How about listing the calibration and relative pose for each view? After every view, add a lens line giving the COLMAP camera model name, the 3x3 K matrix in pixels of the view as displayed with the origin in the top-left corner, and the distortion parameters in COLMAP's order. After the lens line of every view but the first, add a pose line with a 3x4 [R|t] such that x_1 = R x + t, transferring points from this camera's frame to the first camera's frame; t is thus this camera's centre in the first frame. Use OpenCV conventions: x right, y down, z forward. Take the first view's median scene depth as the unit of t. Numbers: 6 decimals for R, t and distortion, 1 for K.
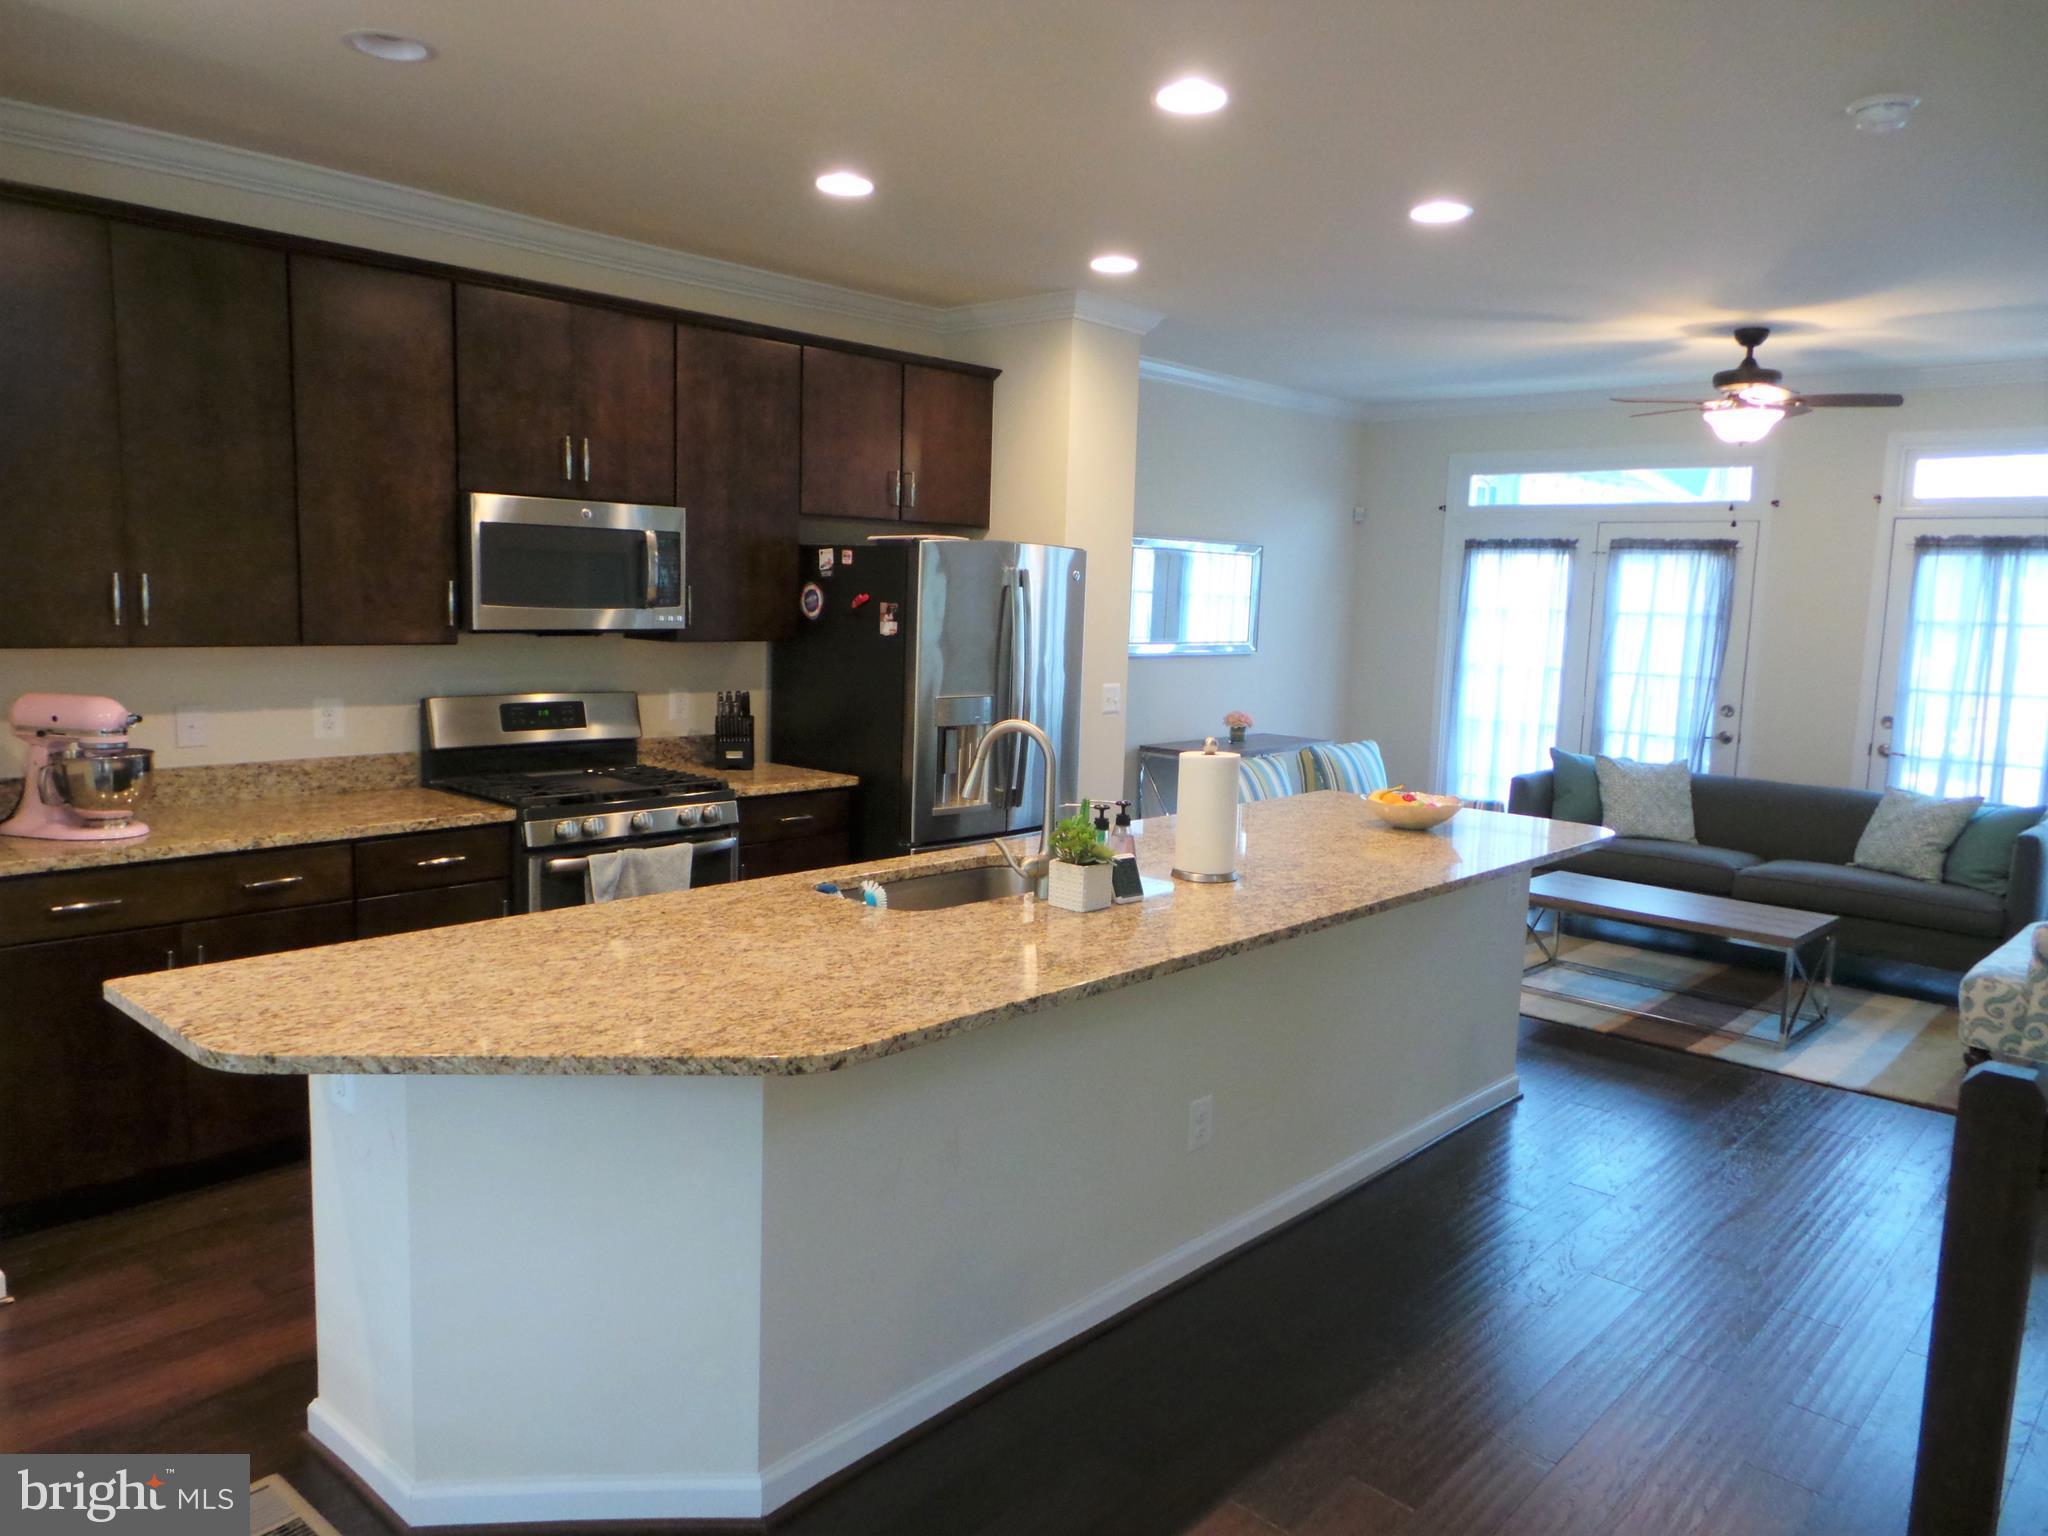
lens RADIAL K [[1419.3, 0, 1024.0], [0, 1419.3, 768.0], [0, 0, 1]] dist [0.002403, 0.002764]
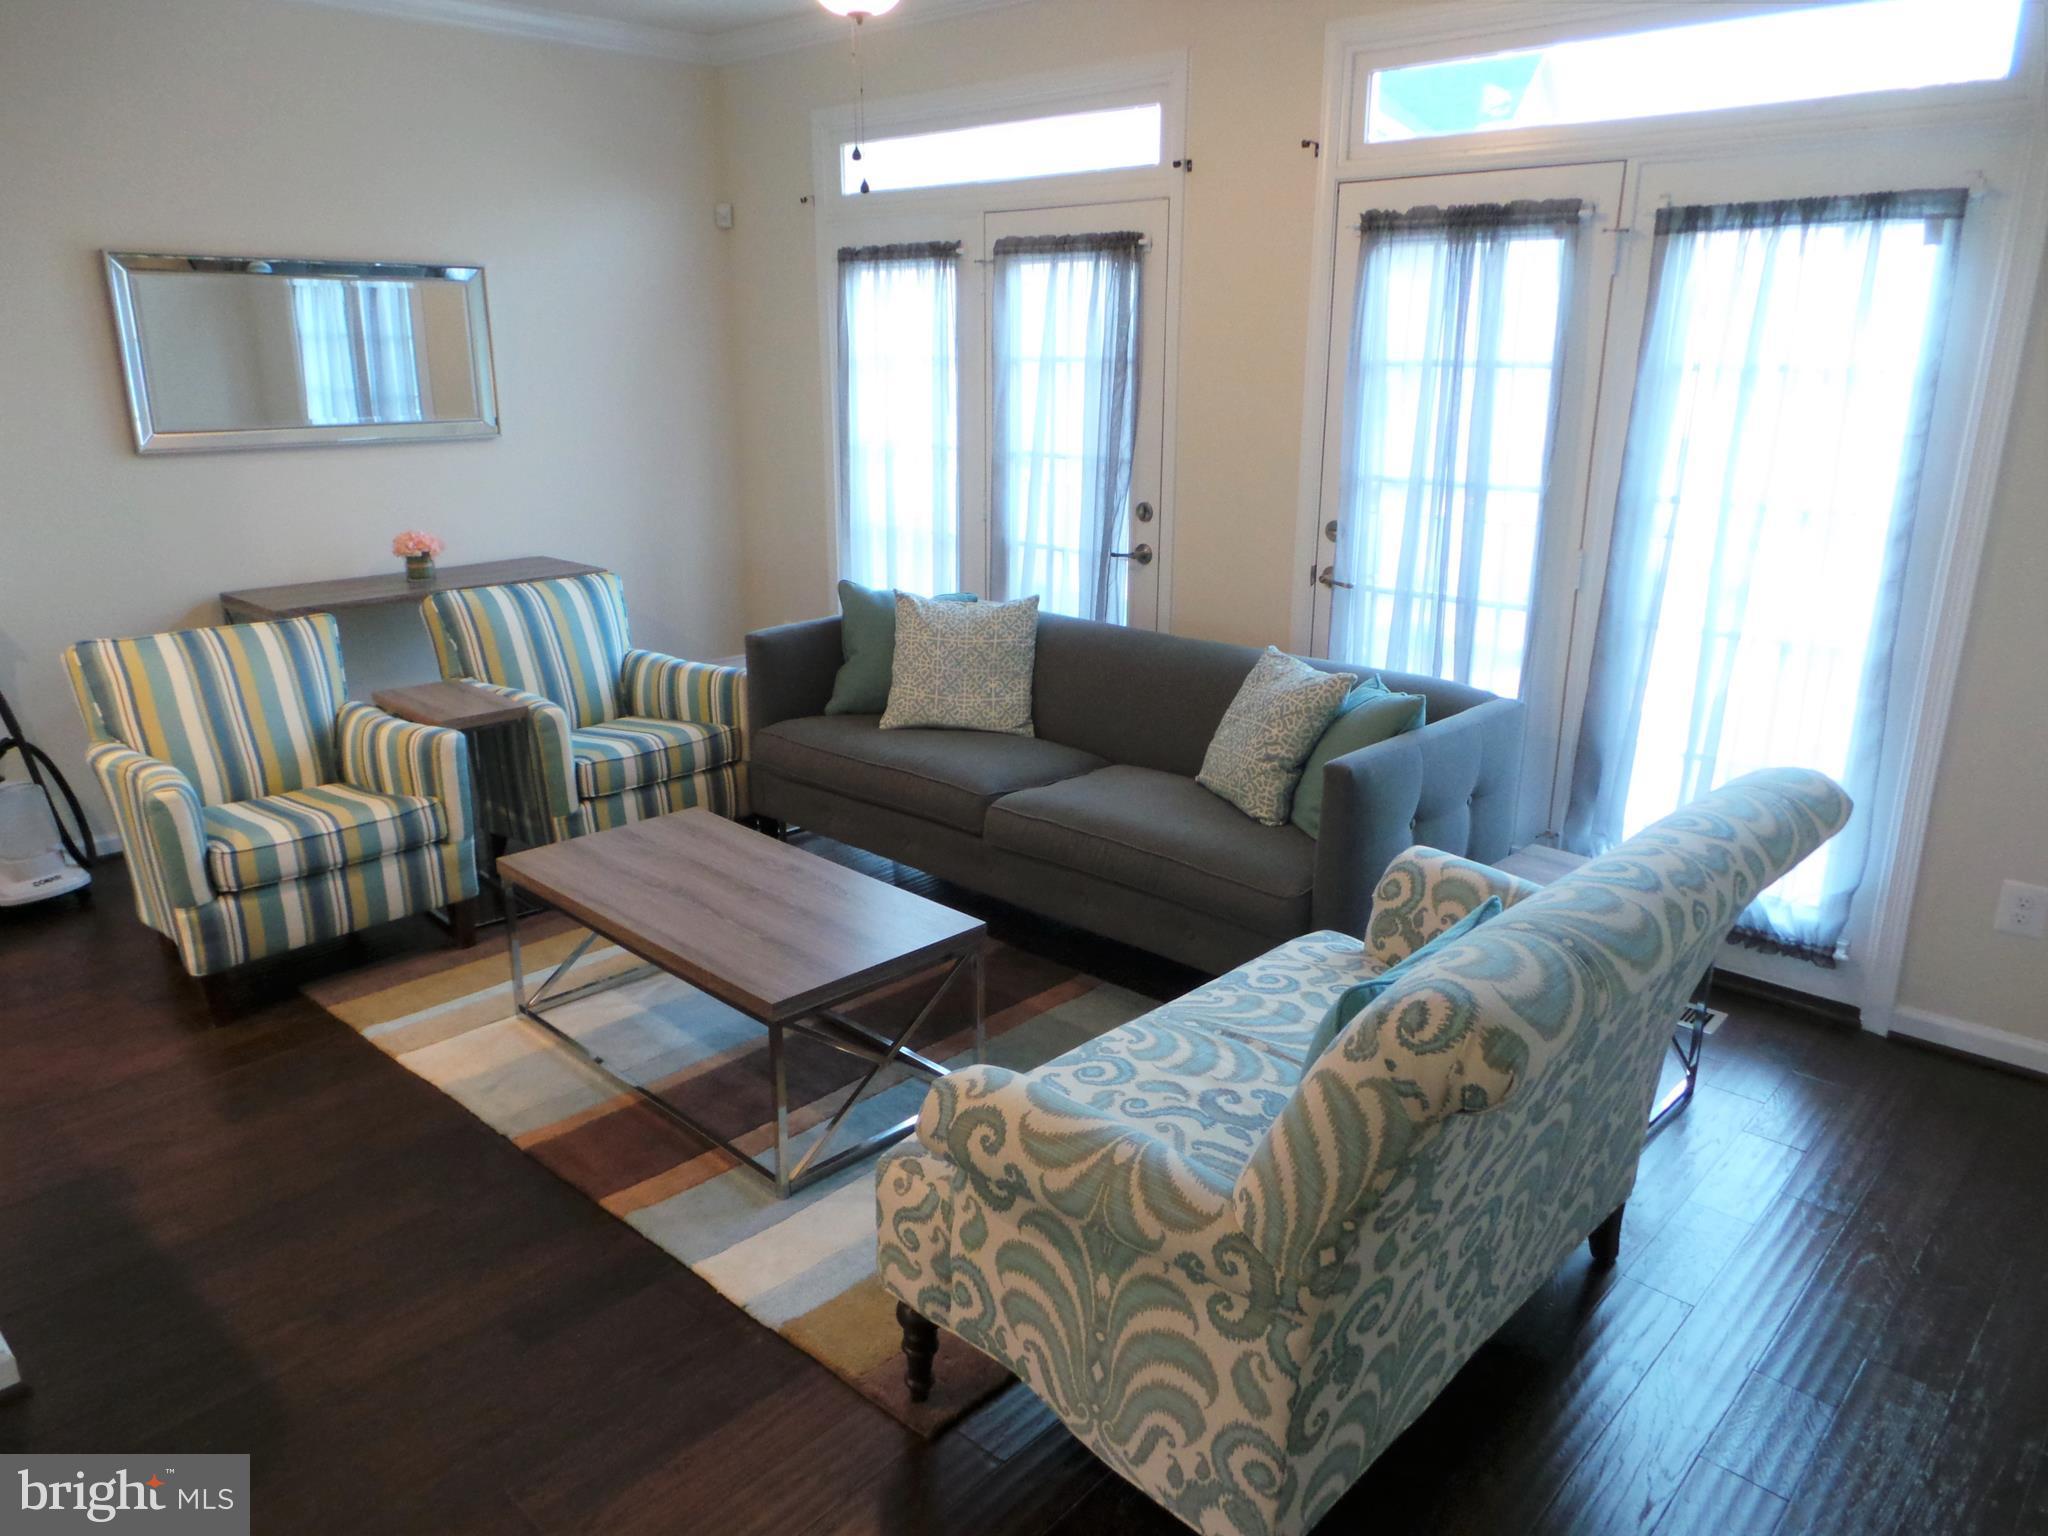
lens RADIAL K [[1419.3, 0, 1024.0], [0, 1419.3, 768.0], [0, 0, 1]] dist [0.002403, 0.002764]
pose [[0.999643, -0.022995, -0.013584, 0.480878], [0.024927, 0.985899, 0.165475, -0.036437], [0.009587, -0.165755, 0.986120, 0.374007]]
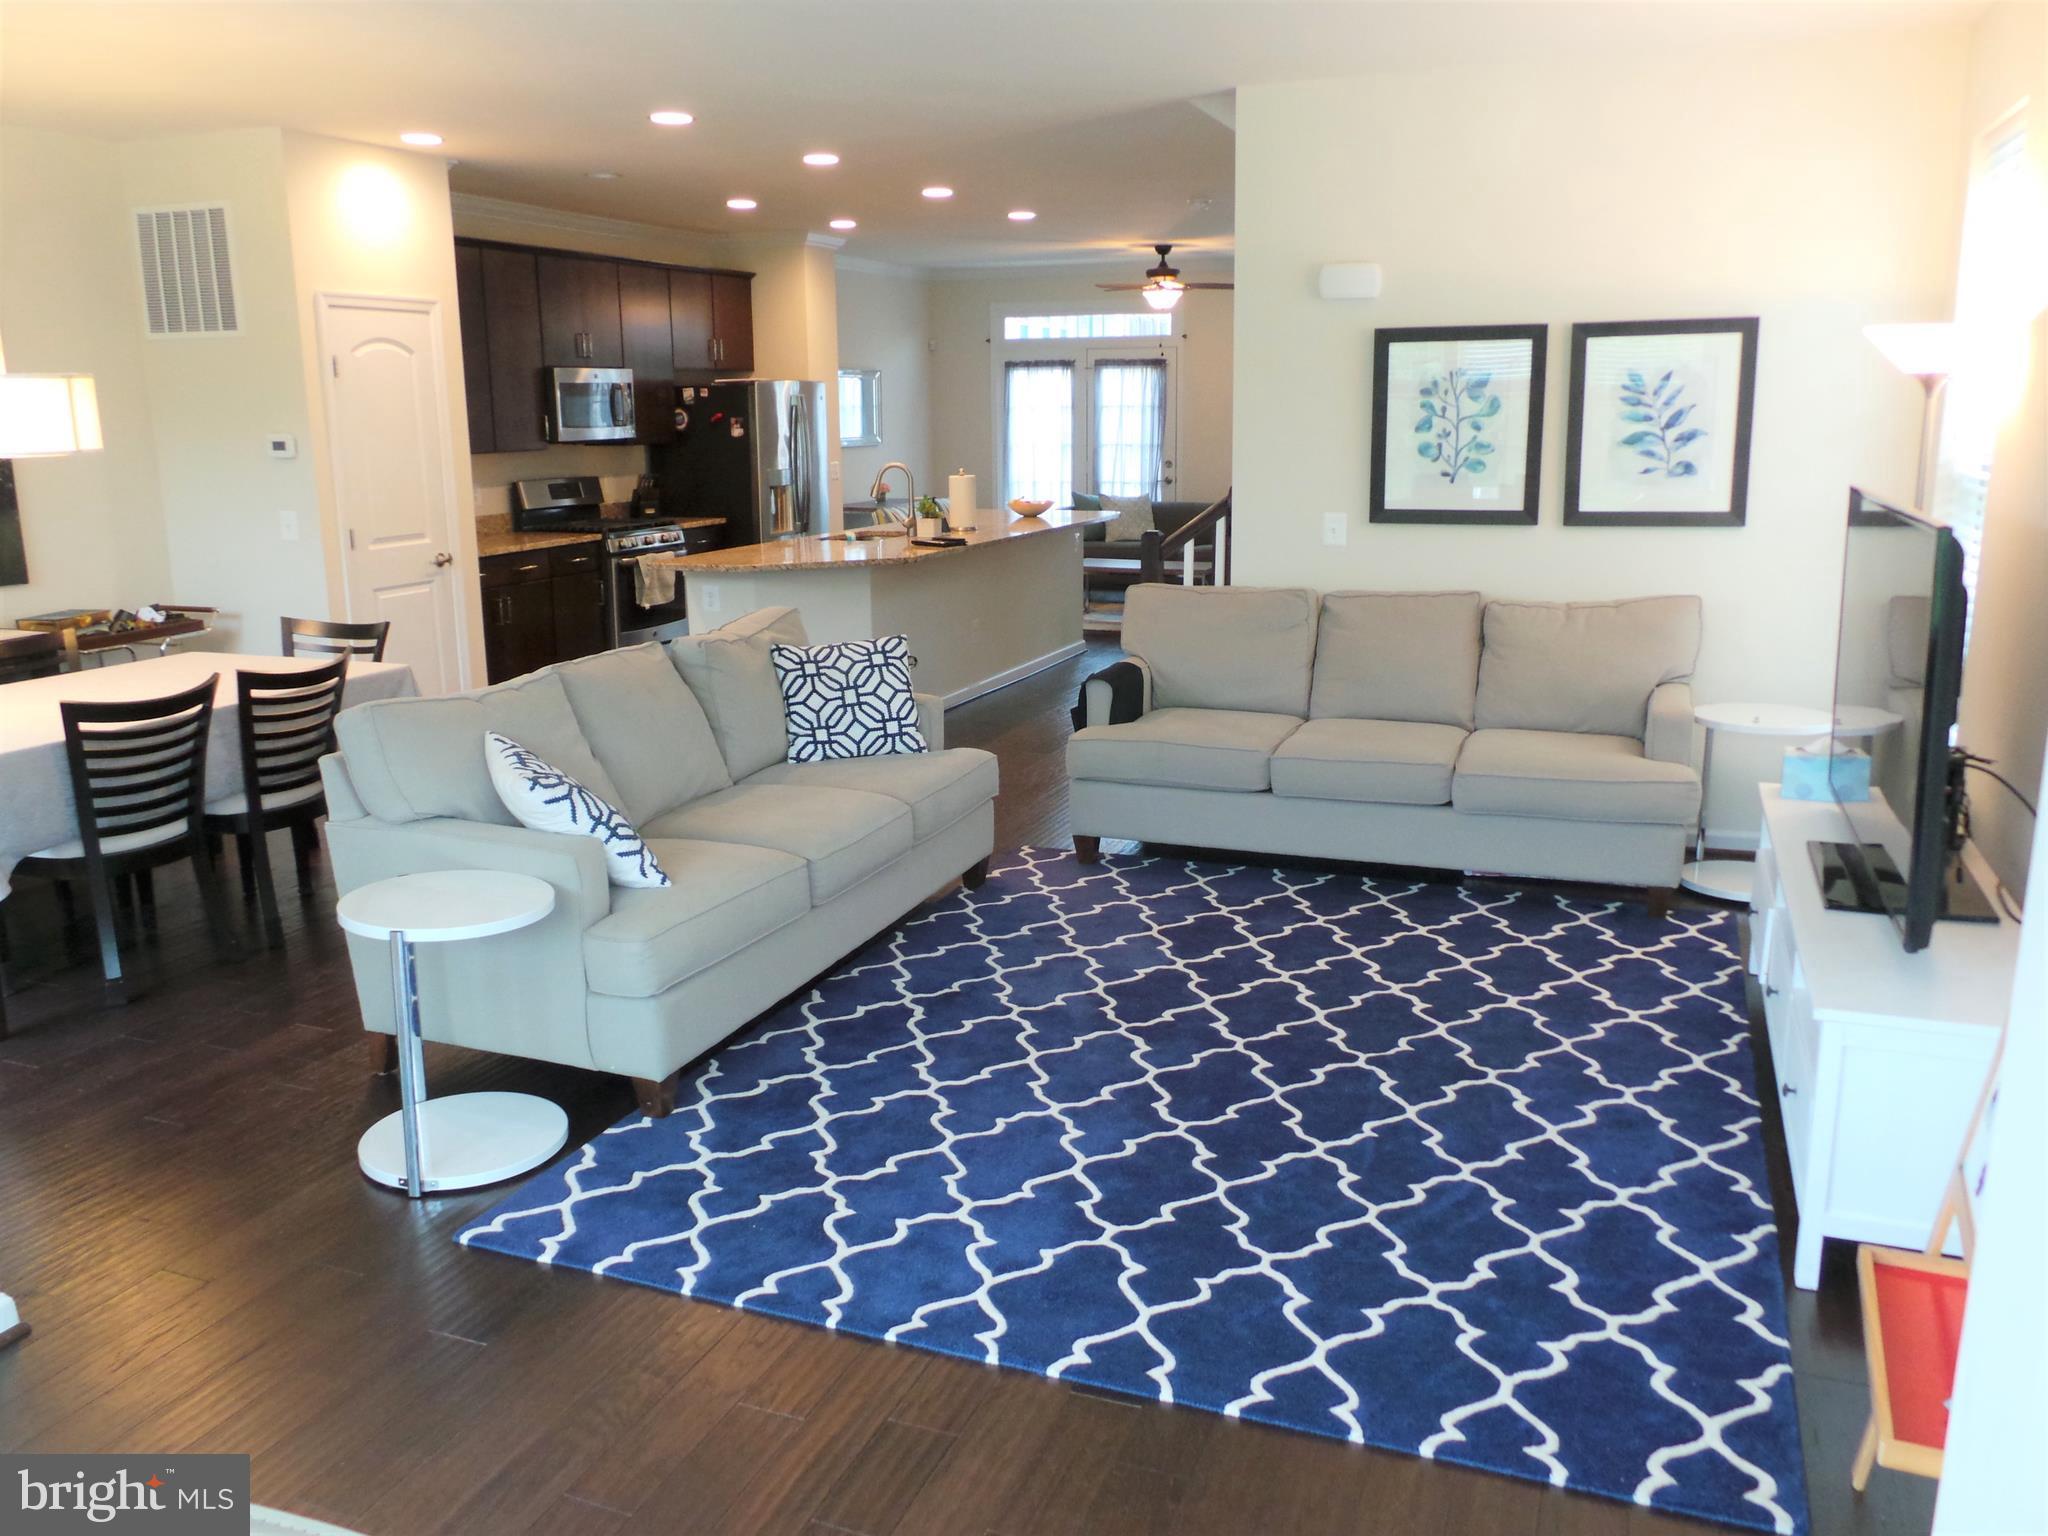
lens RADIAL K [[1636.1, 0, 1024.0], [0, 1636.1, 768.0], [0, 0, 1]] dist [0.004791, 0.000529]
pose [[0.932524, -0.117458, 0.341471, -0.377648], [0.082877, 0.989994, 0.114207, 0.084144], [-0.351469, -0.078201, 0.932928, -0.796380]]
